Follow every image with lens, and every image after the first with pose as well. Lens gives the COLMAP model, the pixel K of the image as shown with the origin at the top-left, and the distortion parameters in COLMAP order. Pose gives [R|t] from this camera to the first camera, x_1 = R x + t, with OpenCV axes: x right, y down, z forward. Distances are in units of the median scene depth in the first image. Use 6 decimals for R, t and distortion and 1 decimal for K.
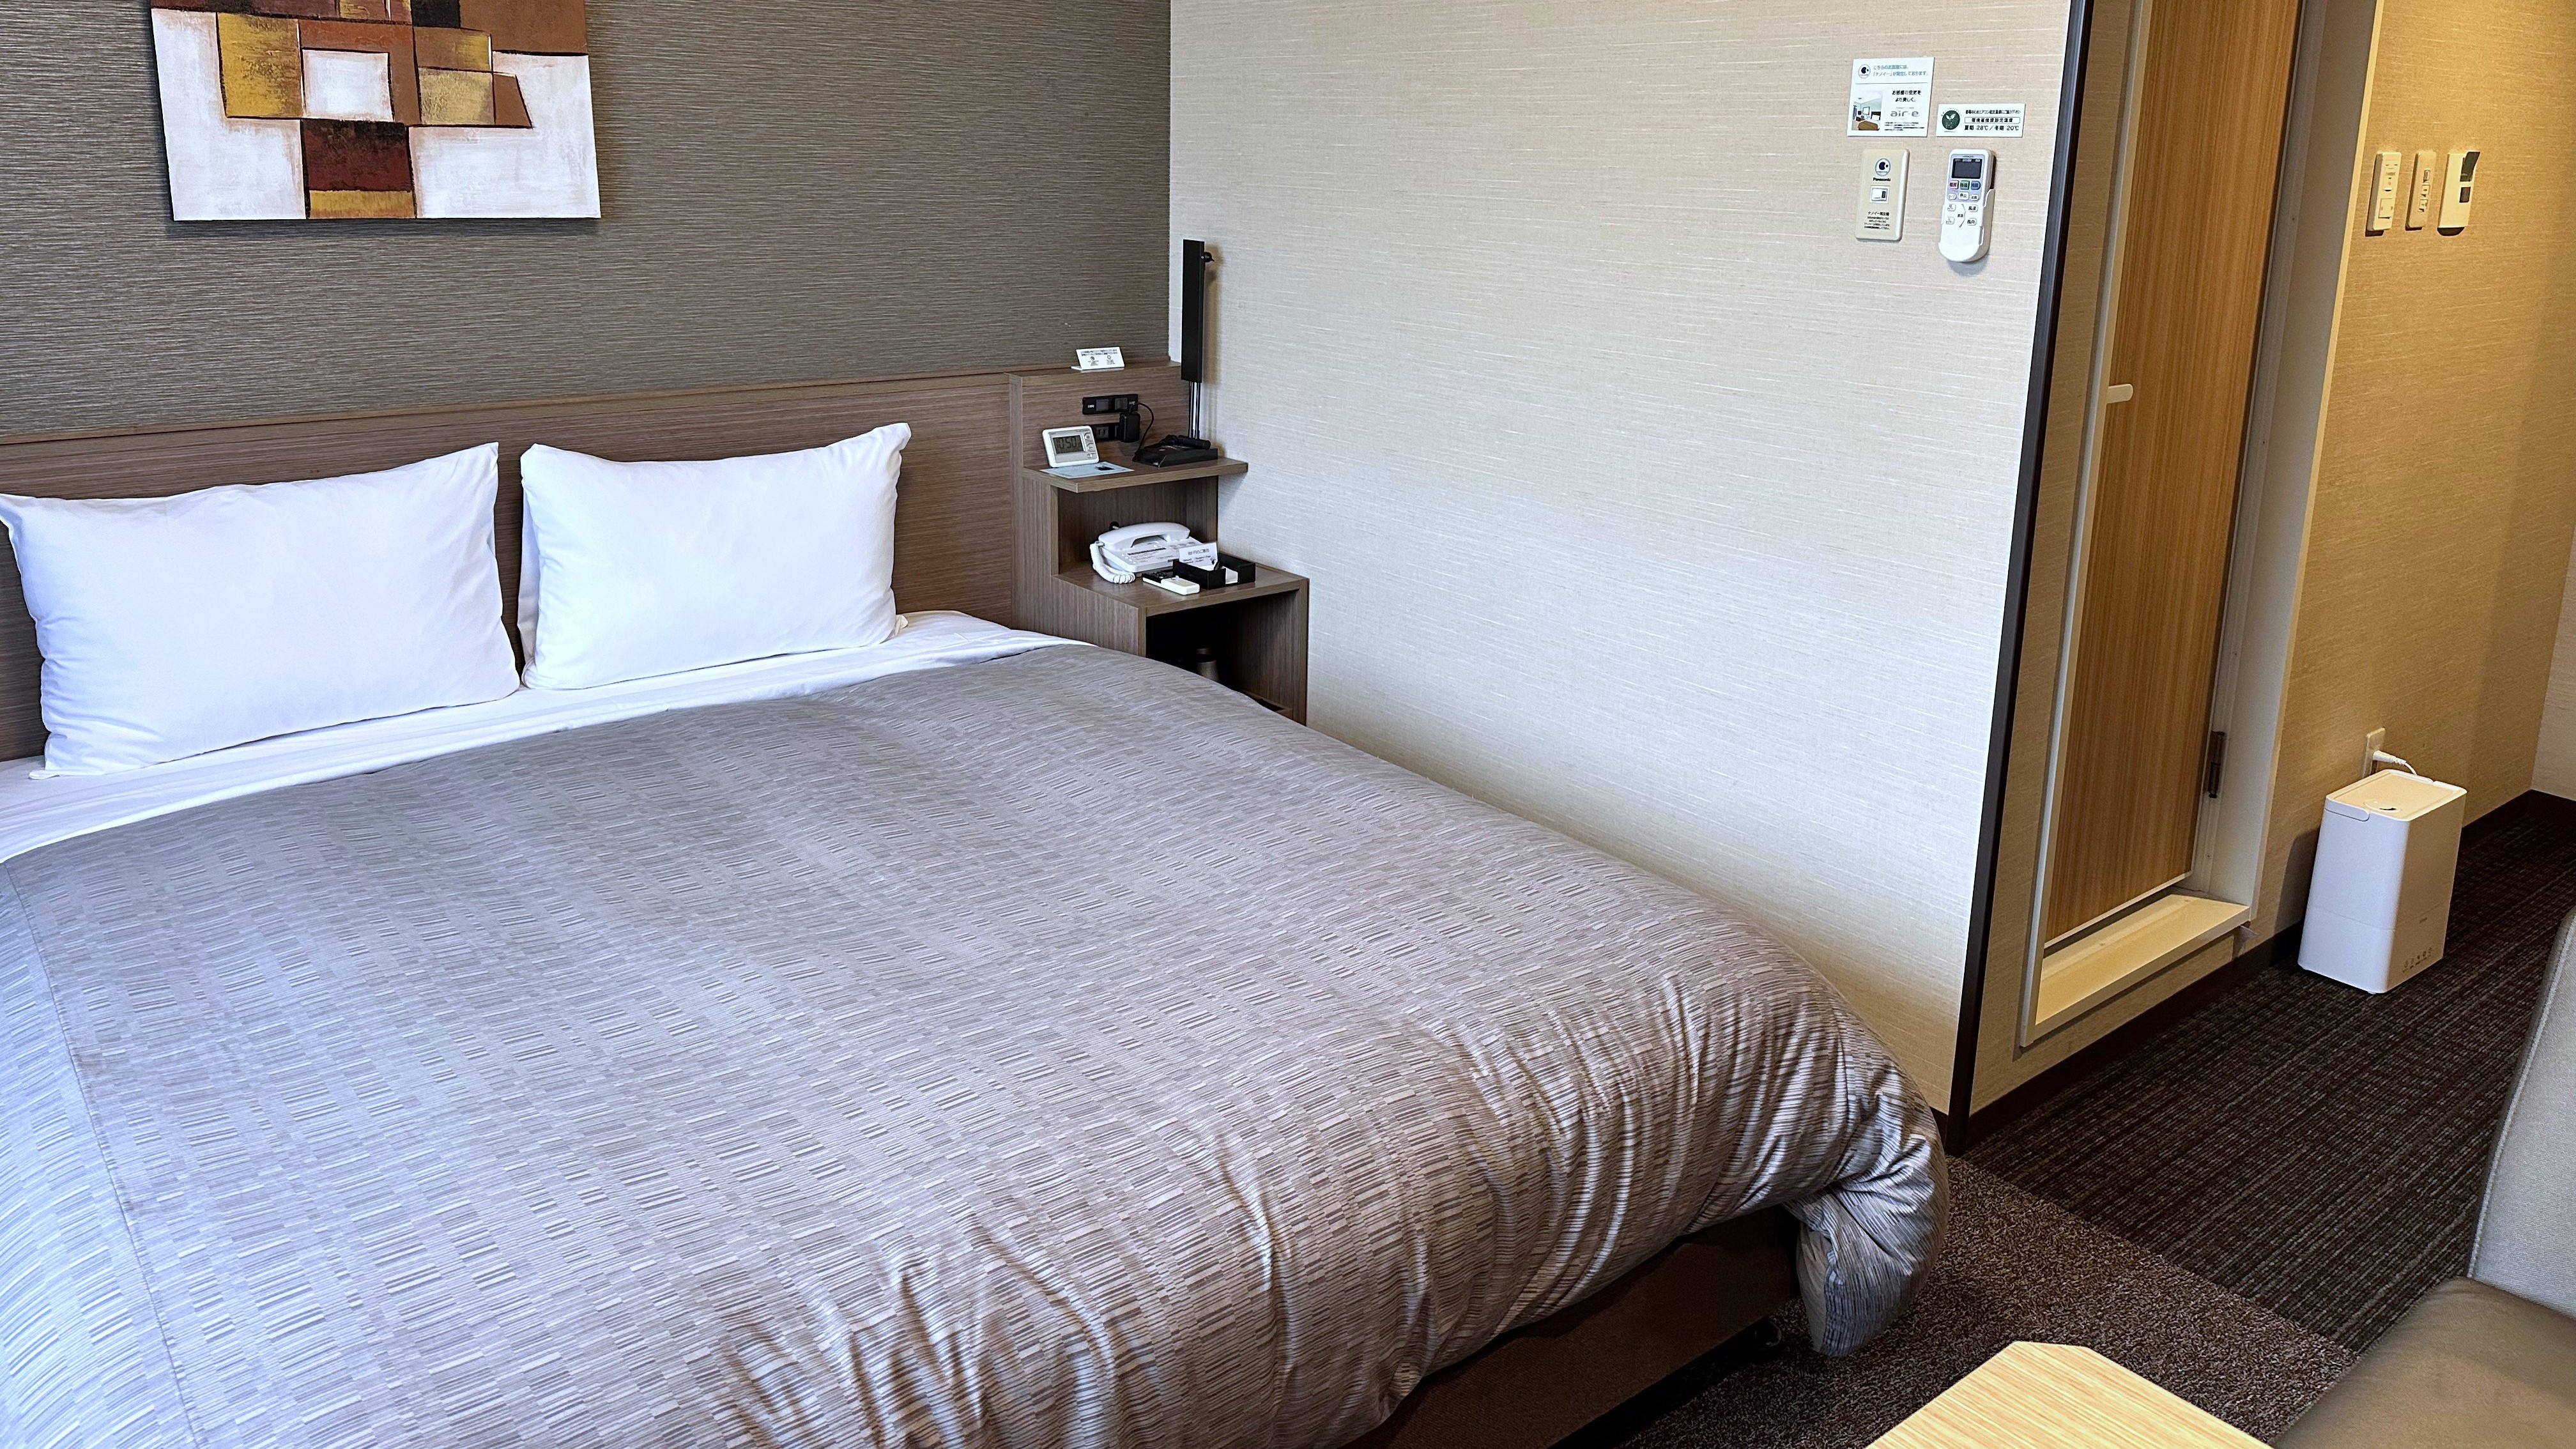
lens RADIAL K [[1791.6, 0, 1289.2], [0, 1791.6, 726.2], [0, 0, 1]] dist [0.024400, -0.007037]
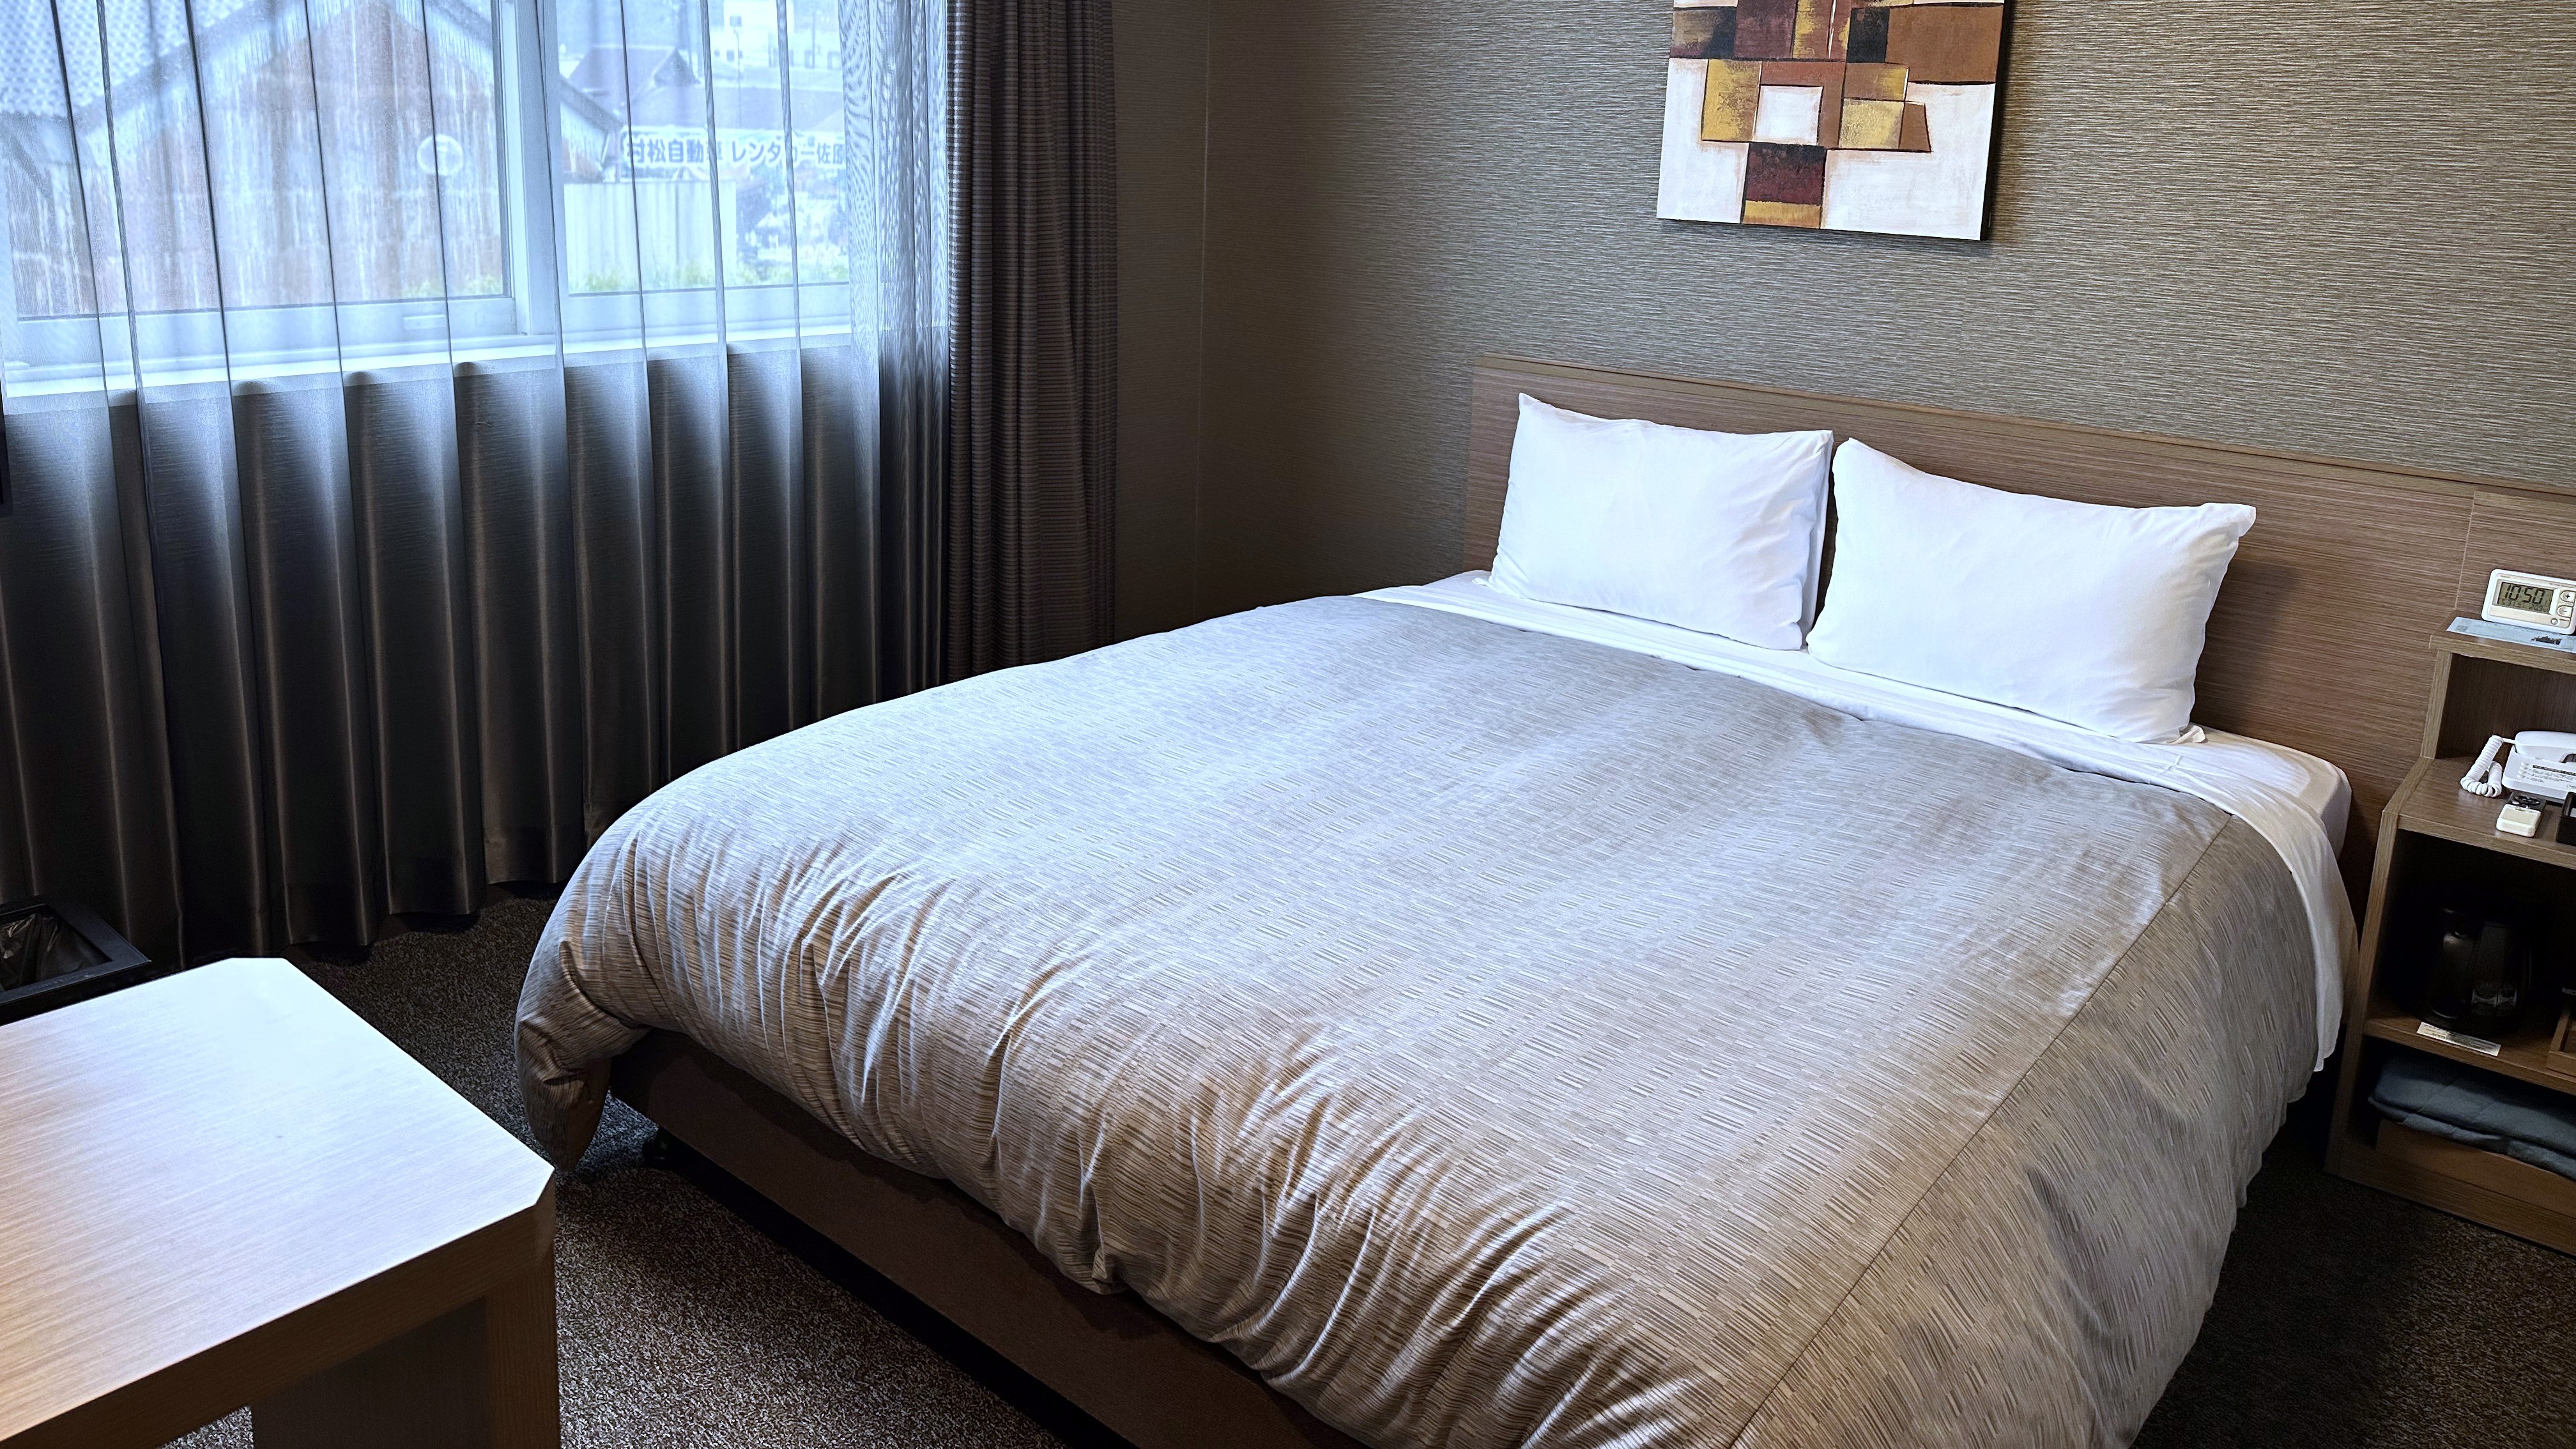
lens RADIAL K [[1791.6, 0, 1293.5], [0, 1791.6, 733.2], [0, 0, 1]] dist [0.024400, -0.007037]
pose [[0.172654, 0.304870, -0.936613, 0.647592], [-0.341581, 0.910416, 0.233376, -0.141287], [0.923858, 0.279636, 0.261325, 0.479409]]
